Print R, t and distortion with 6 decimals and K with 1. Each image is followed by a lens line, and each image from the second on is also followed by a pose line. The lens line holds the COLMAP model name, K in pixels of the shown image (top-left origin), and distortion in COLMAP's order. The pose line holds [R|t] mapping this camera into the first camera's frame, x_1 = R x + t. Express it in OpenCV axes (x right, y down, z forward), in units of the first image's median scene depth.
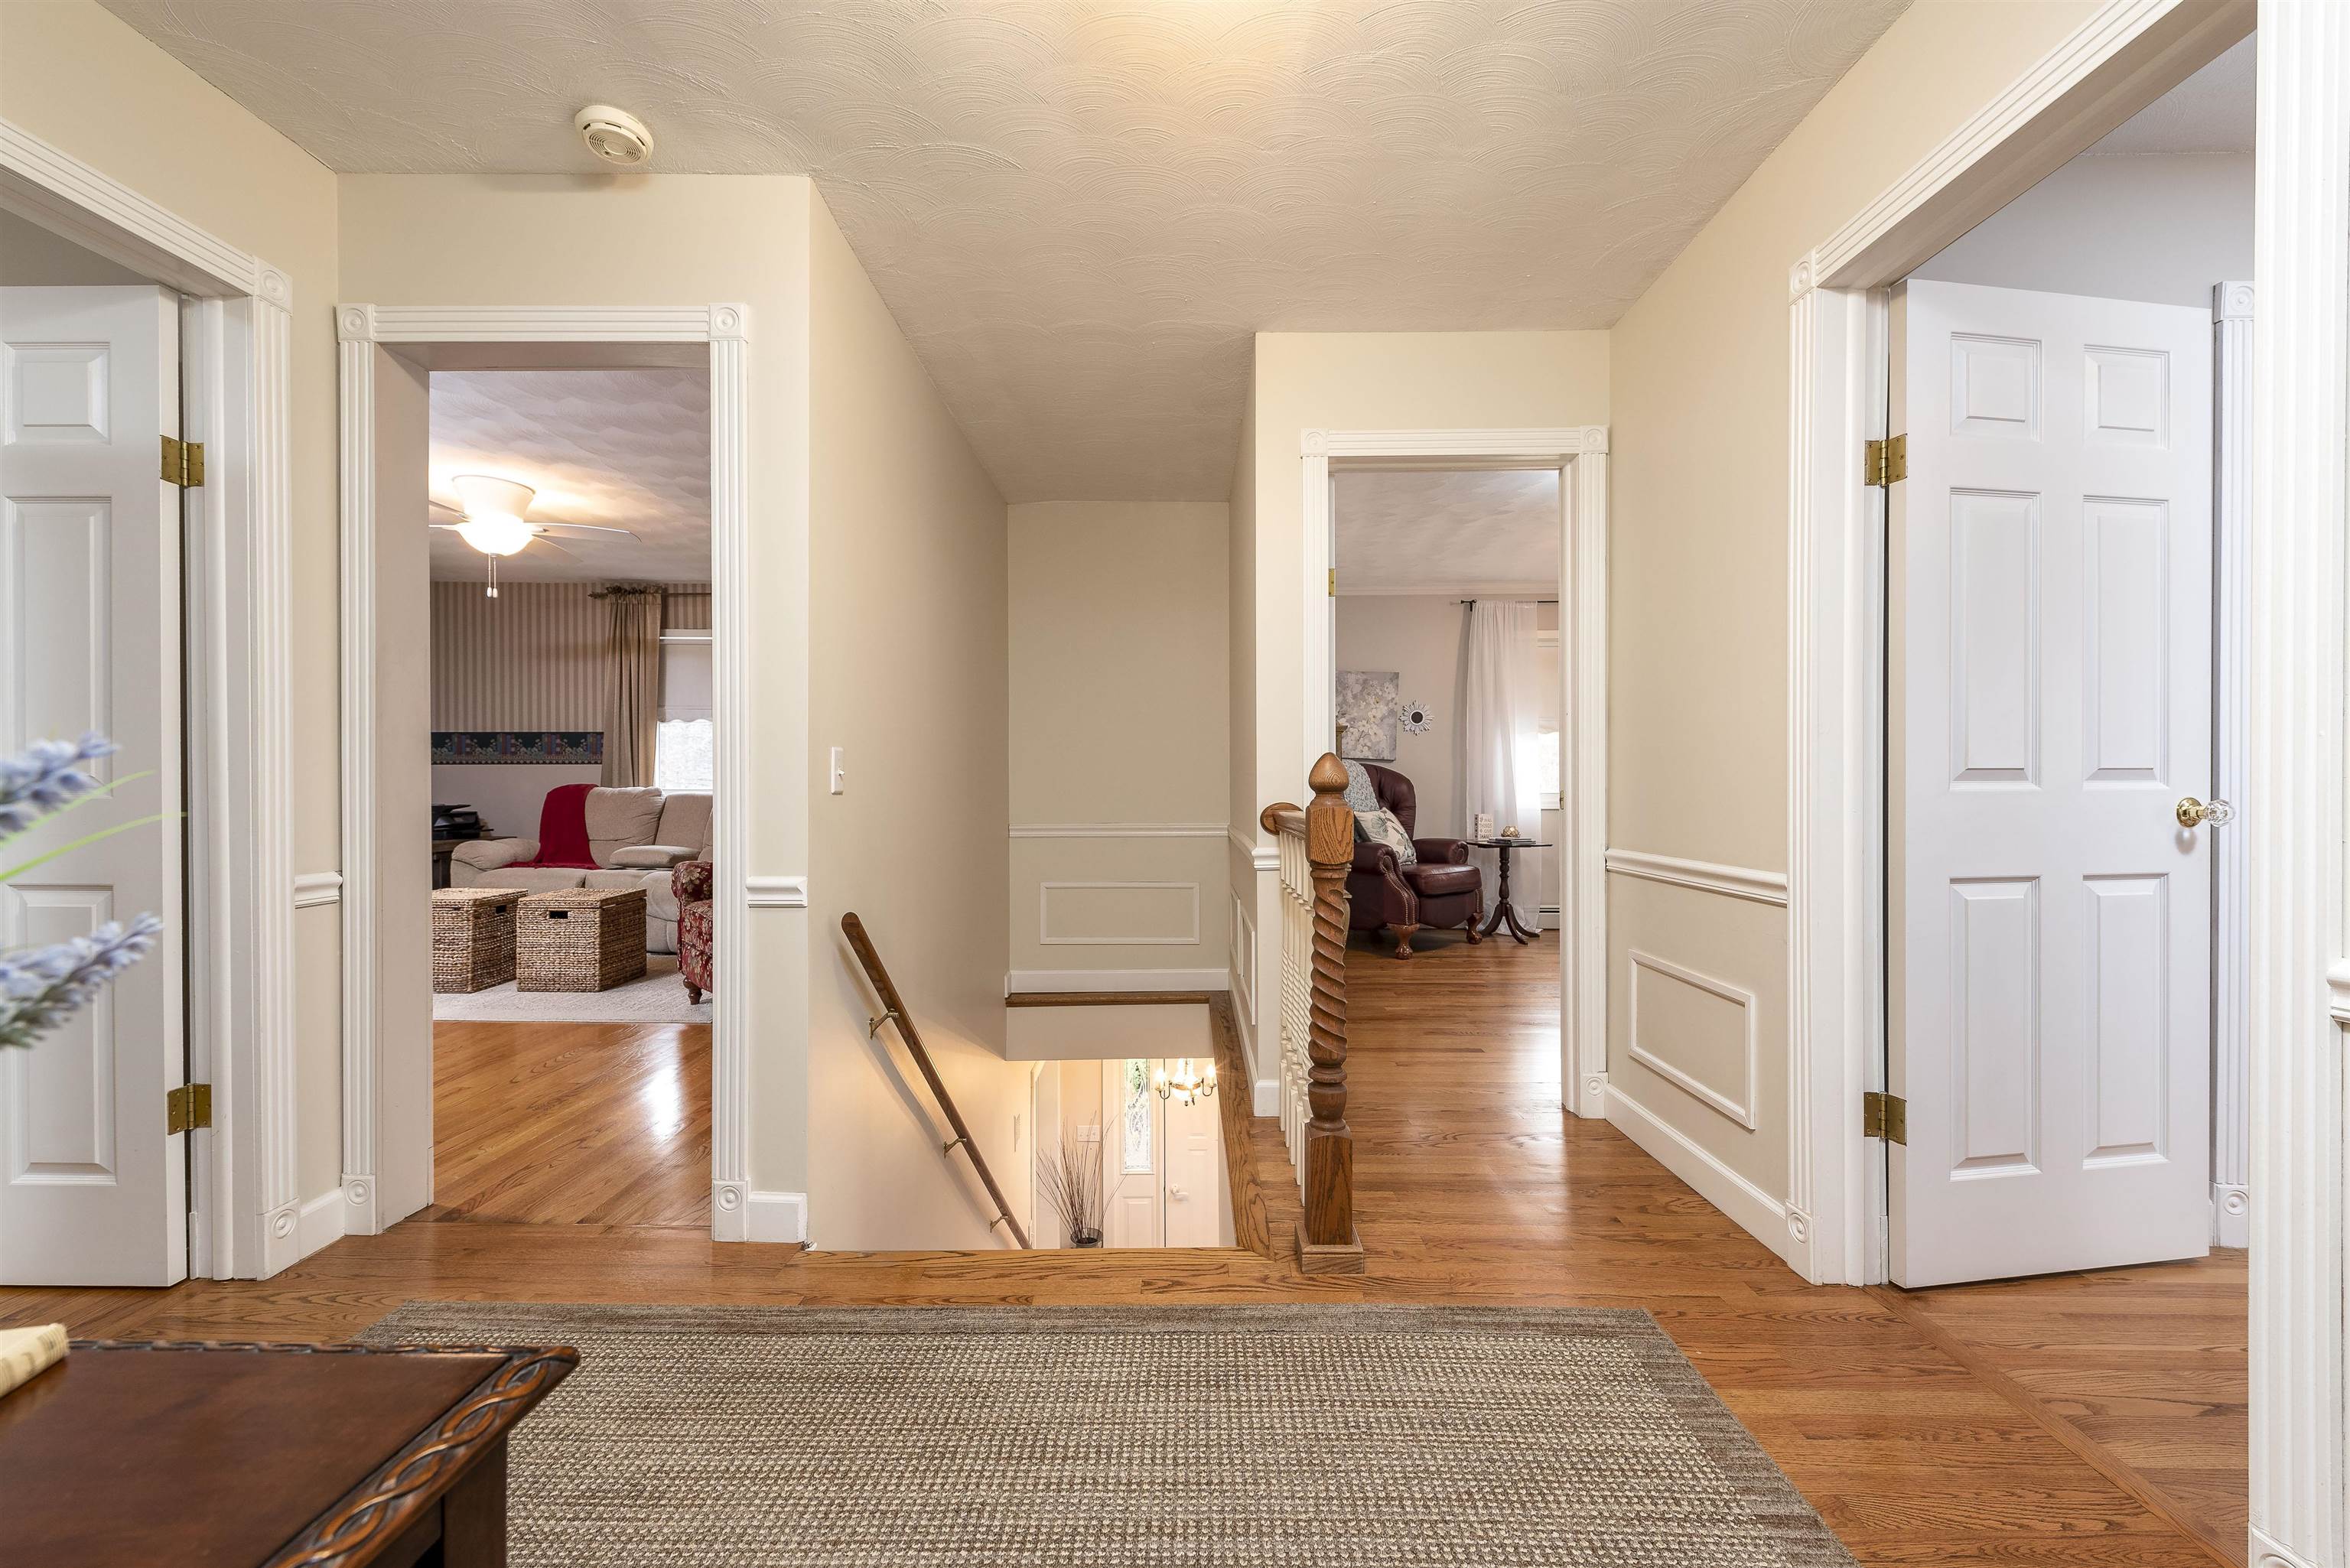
lens RADIAL K [[927.8, 0, 1174.5], [0, 927.8, 784.0], [0, 0, 1]] dist [-0.005866, -0.001724]
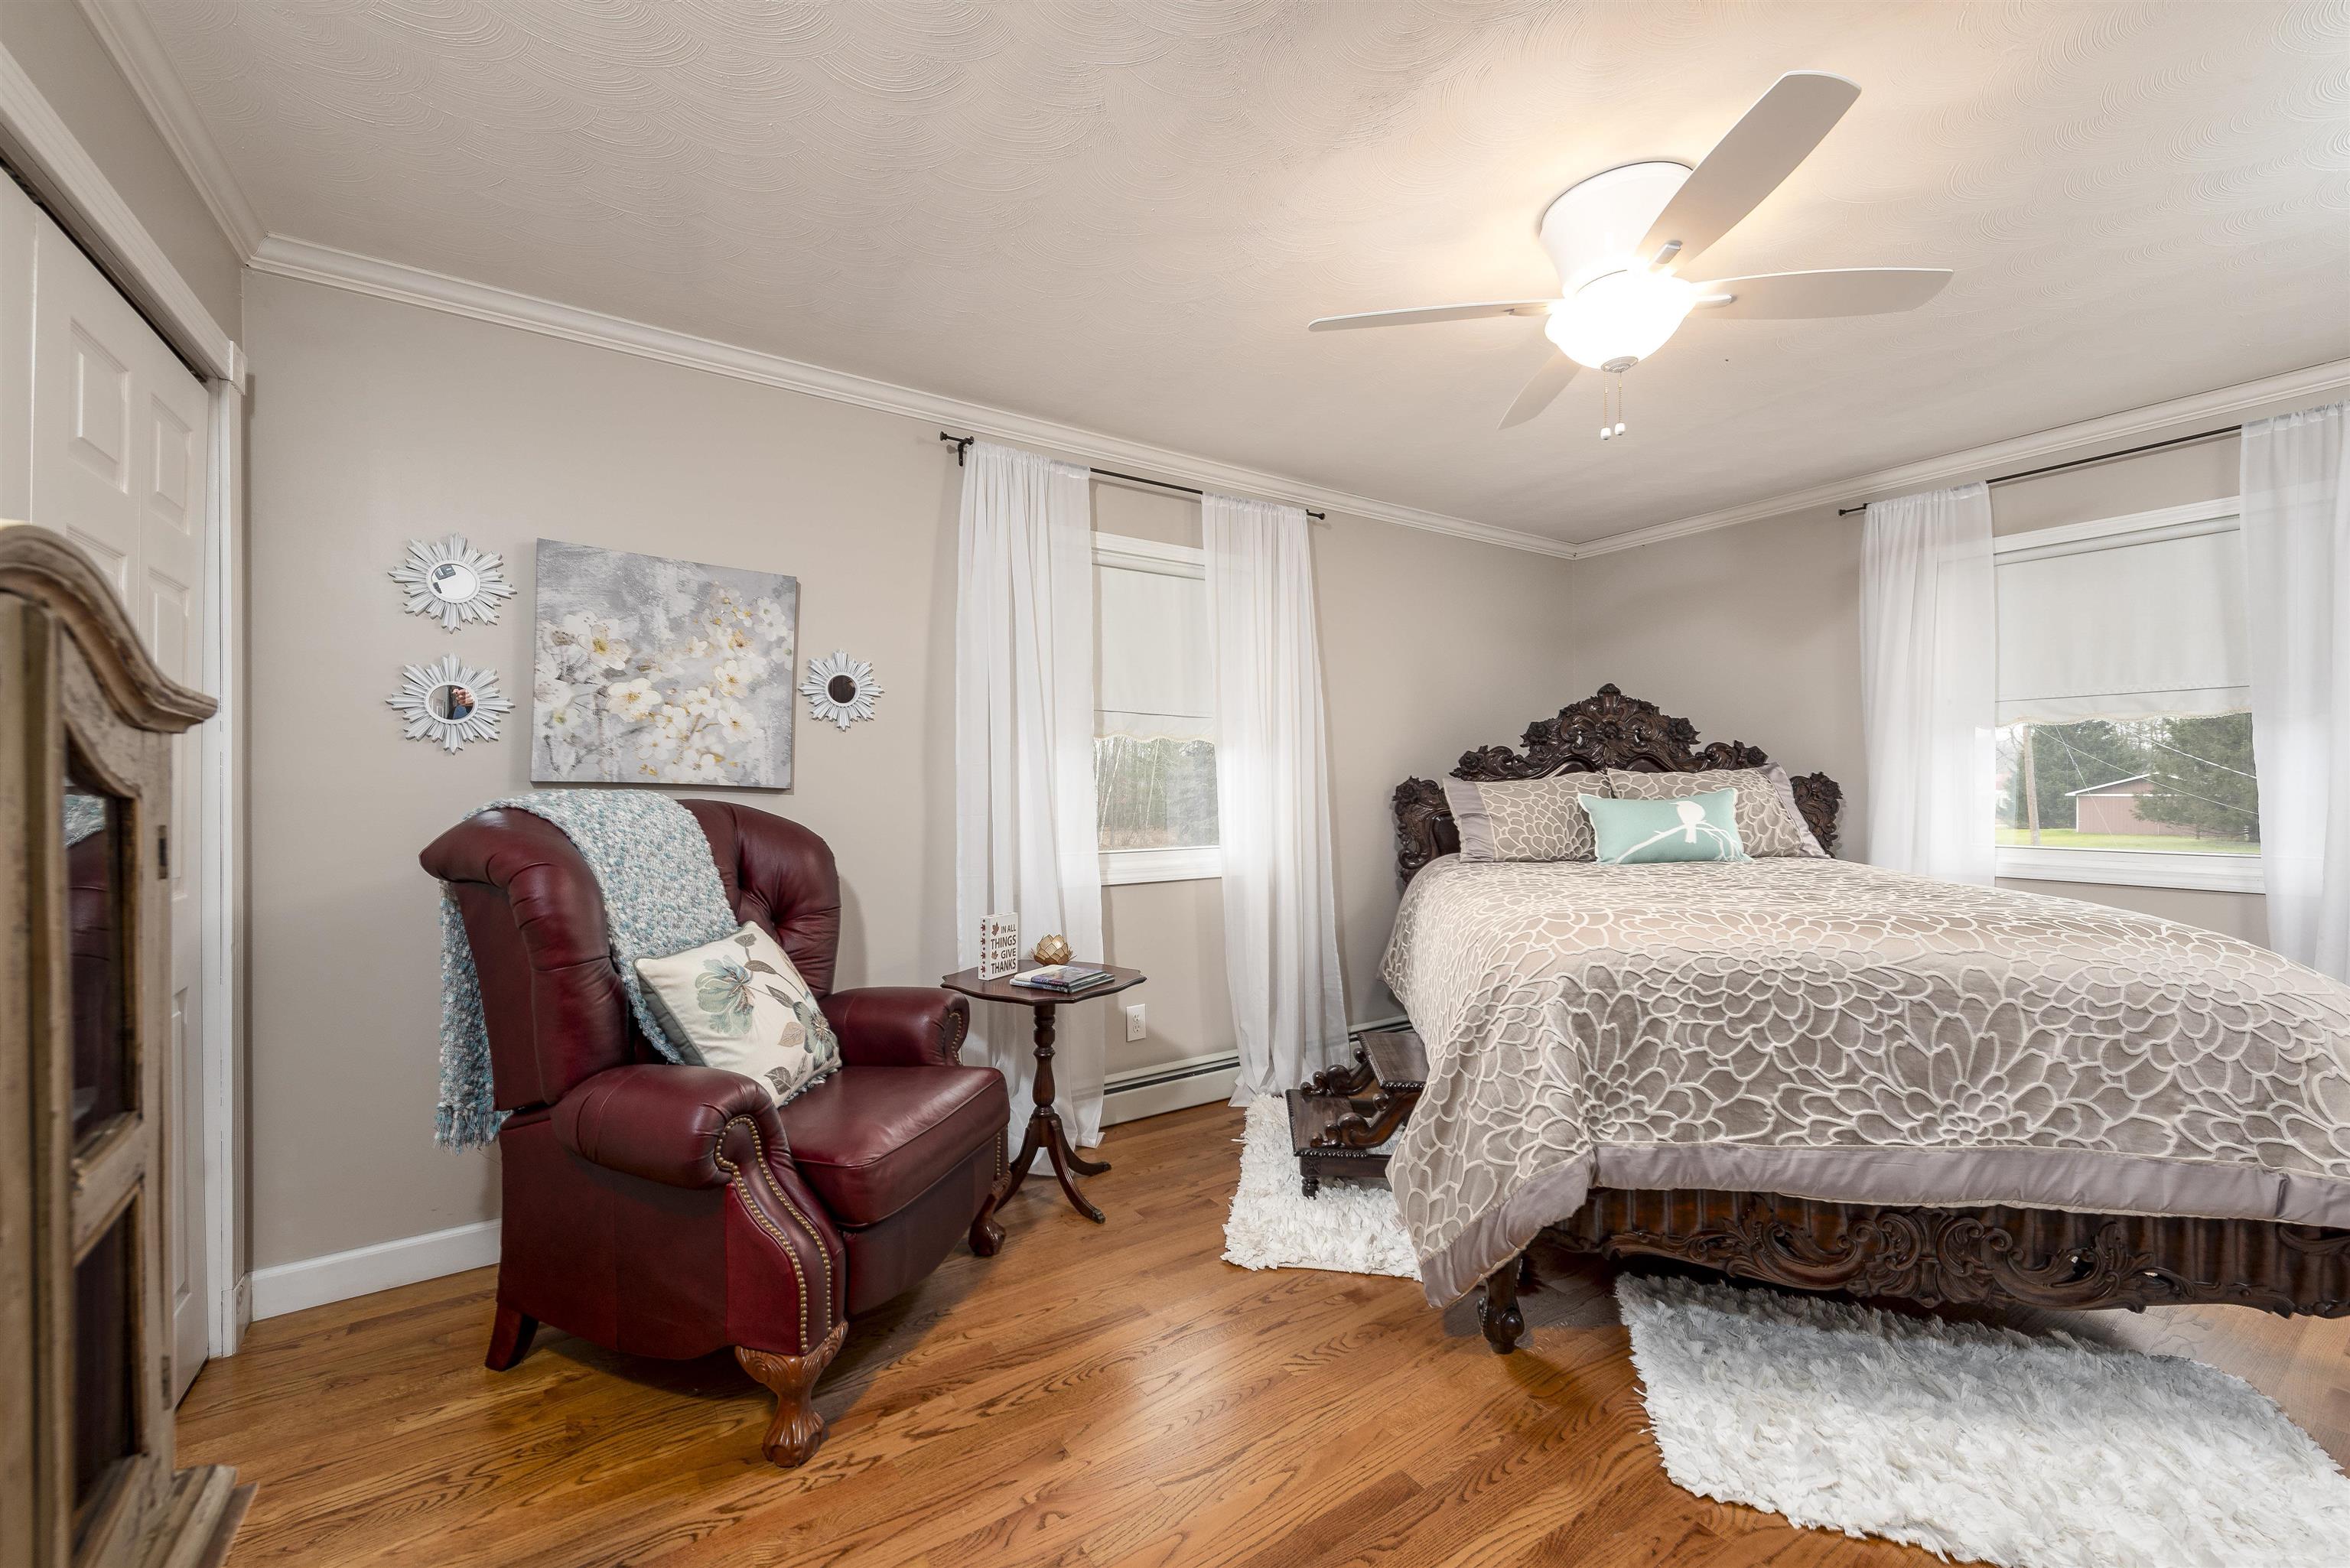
lens RADIAL K [[927.8, 0, 1170.2], [0, 927.8, 778.0], [0, 0, 1]] dist [-0.005866, -0.001724]
pose [[0.832270, -0.000710, 0.554369, 0.157651], [0.003438, 0.999987, -0.003880, -0.029327], [-0.554359, 0.005136, 0.832262, 0.586787]]
